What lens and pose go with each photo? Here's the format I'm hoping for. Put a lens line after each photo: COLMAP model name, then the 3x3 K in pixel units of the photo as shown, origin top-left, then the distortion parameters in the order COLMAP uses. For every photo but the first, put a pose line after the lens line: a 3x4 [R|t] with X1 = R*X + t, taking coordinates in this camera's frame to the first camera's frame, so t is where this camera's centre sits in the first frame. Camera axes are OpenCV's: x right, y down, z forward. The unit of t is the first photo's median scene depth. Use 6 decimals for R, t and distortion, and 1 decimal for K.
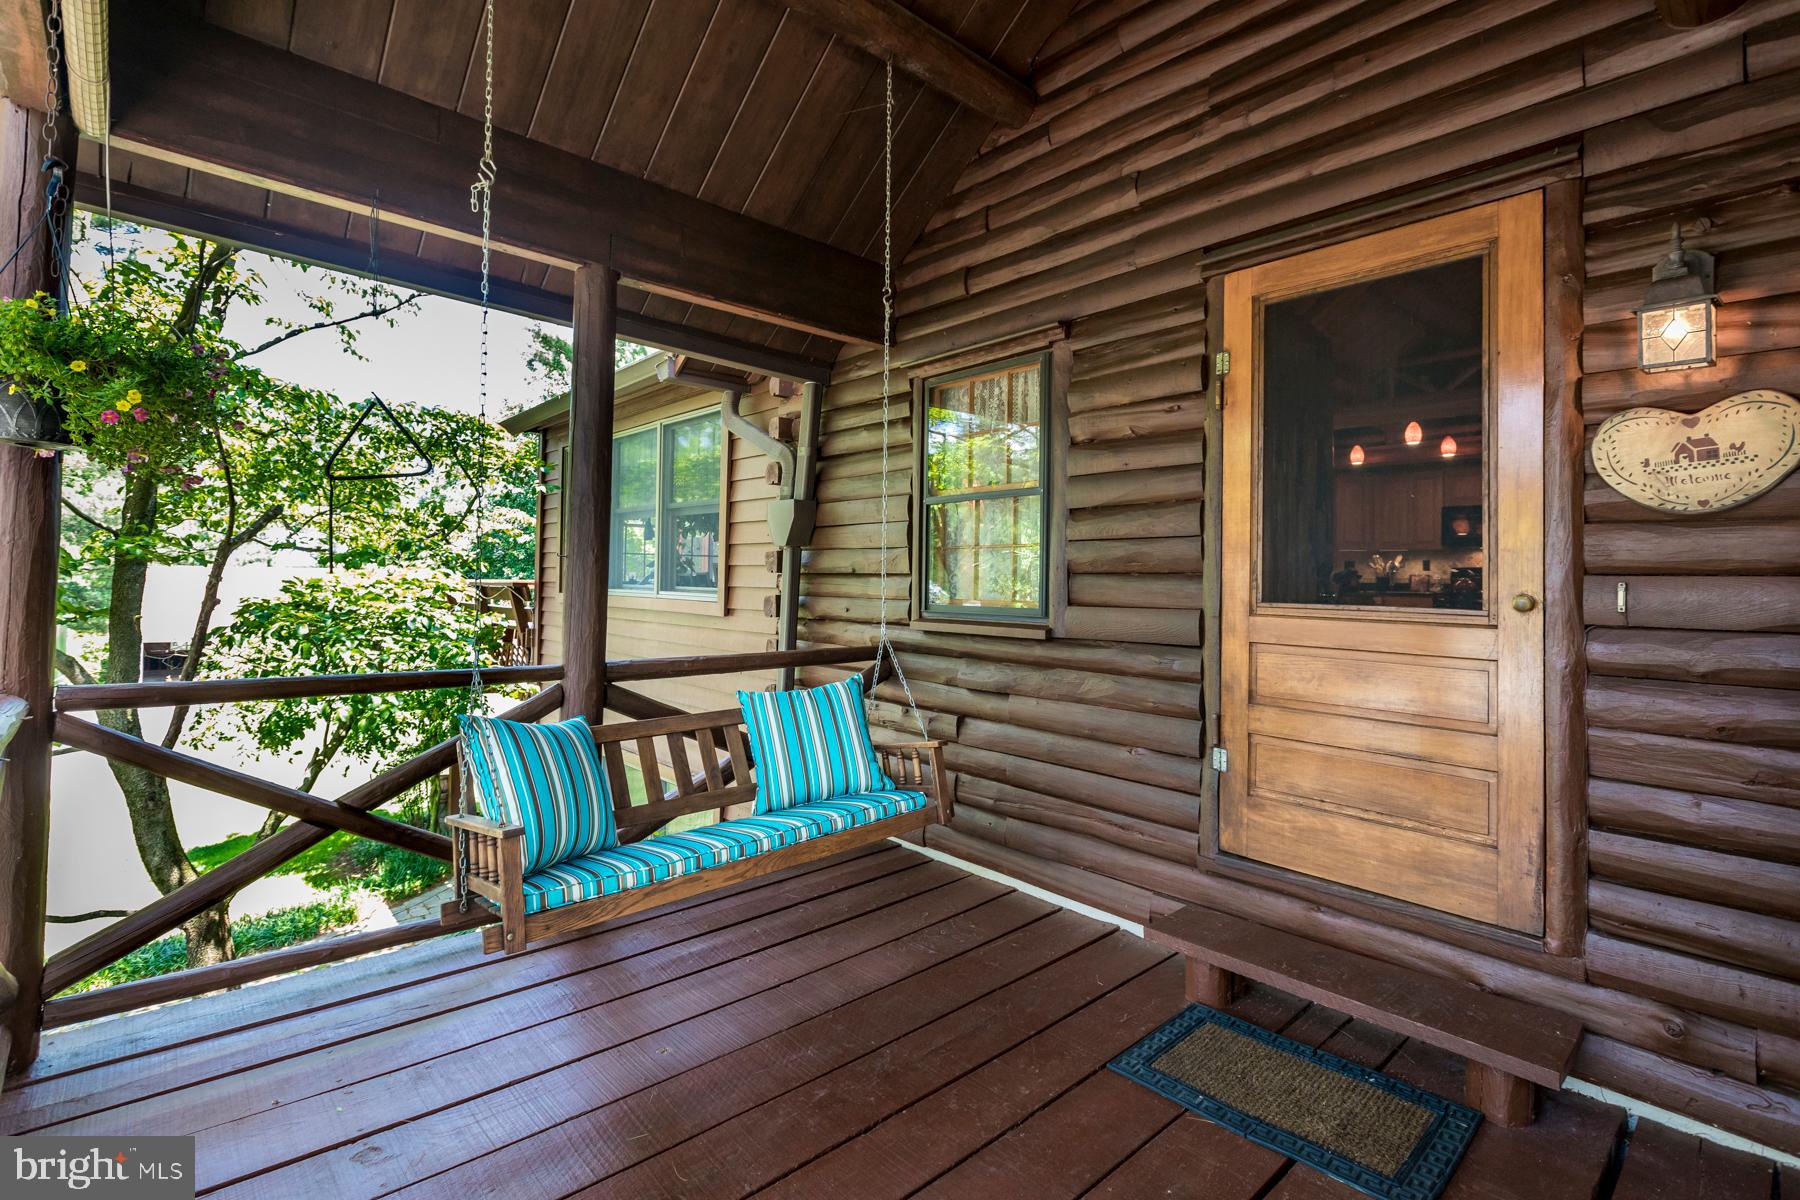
lens RADIAL K [[837.6, 0, 893.3], [0, 837.6, 571.4], [0, 0, 1]] dist [0.008671, -0.003261]
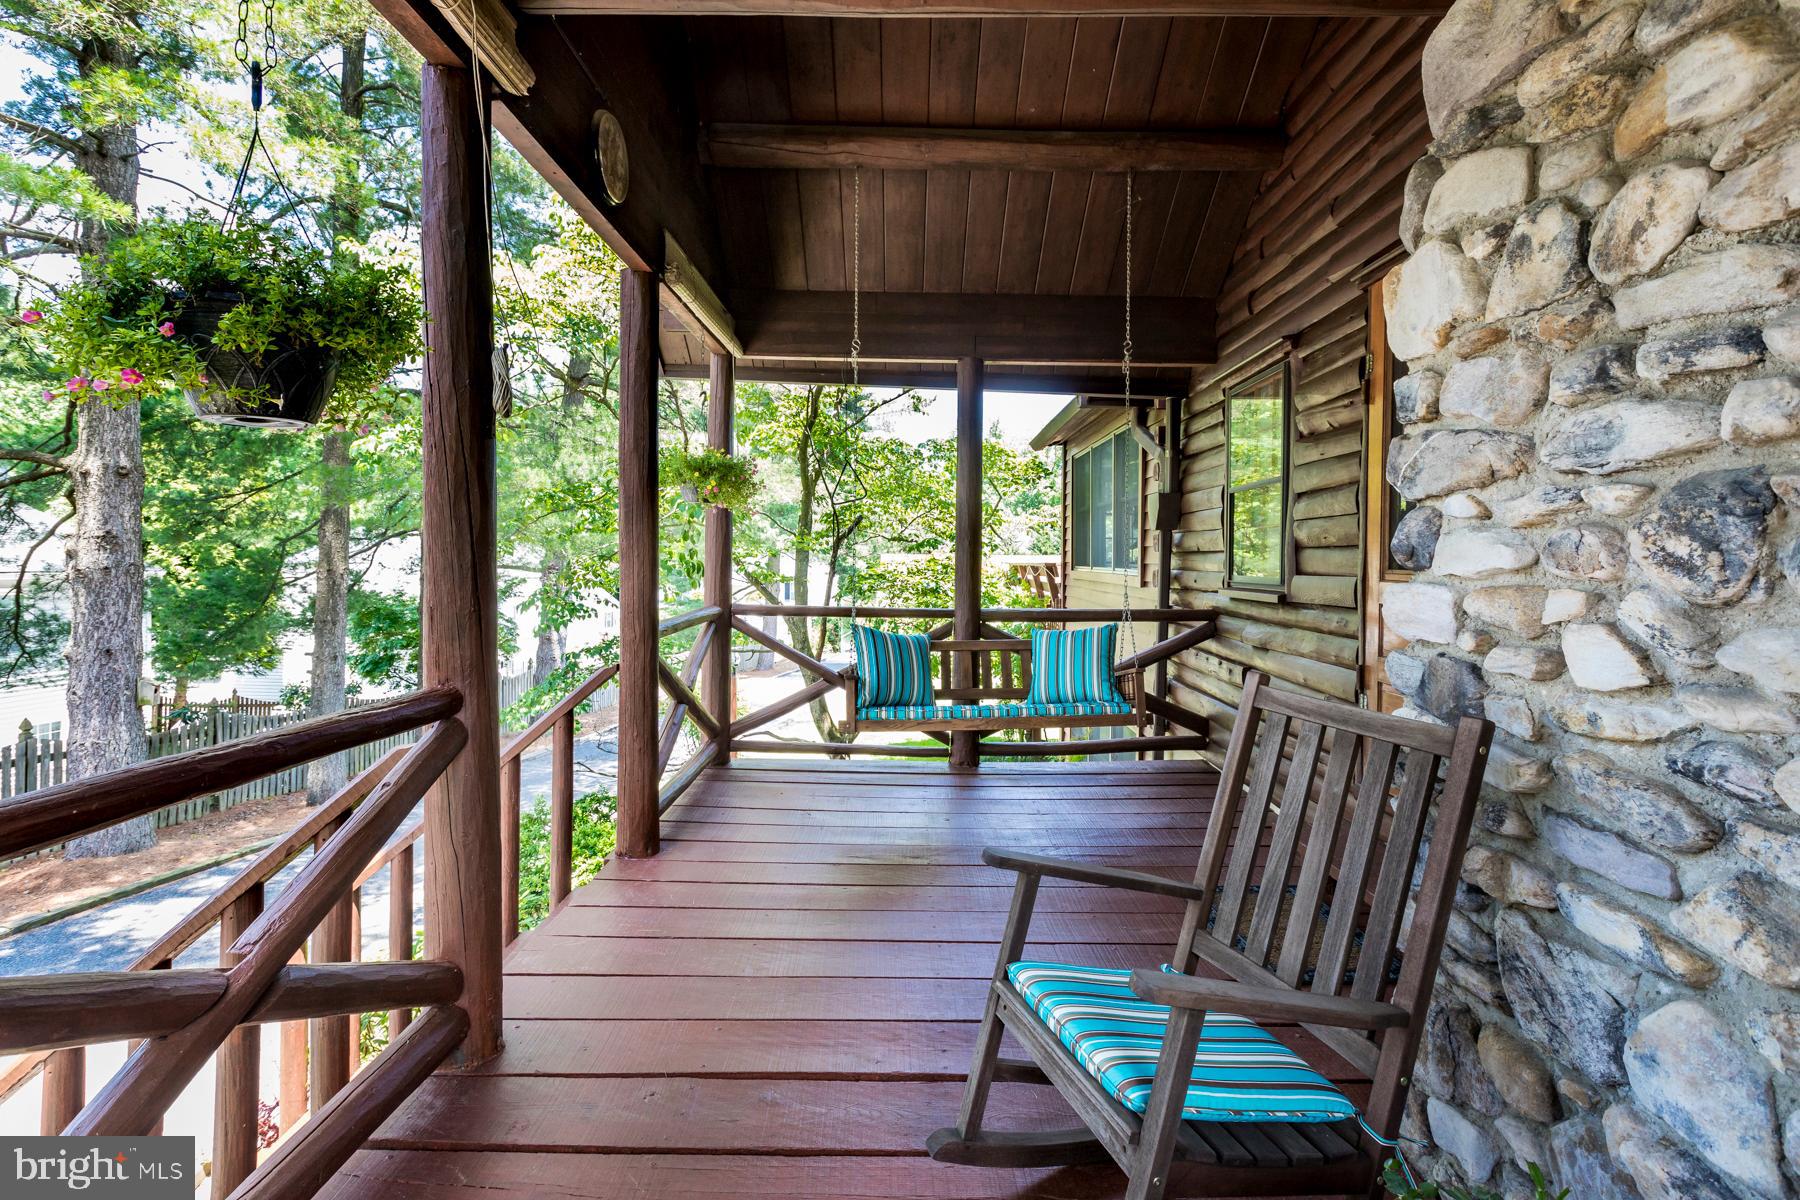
lens RADIAL K [[837.6, 0, 900.1], [0, 837.6, 586.9], [0, 0, 1]] dist [0.008671, -0.003261]
pose [[0.741686, 0.017296, -0.670525, 0.584350], [0.006856, 0.999420, 0.033363, 0.014189], [0.670713, -0.029342, 0.741137, -0.256749]]
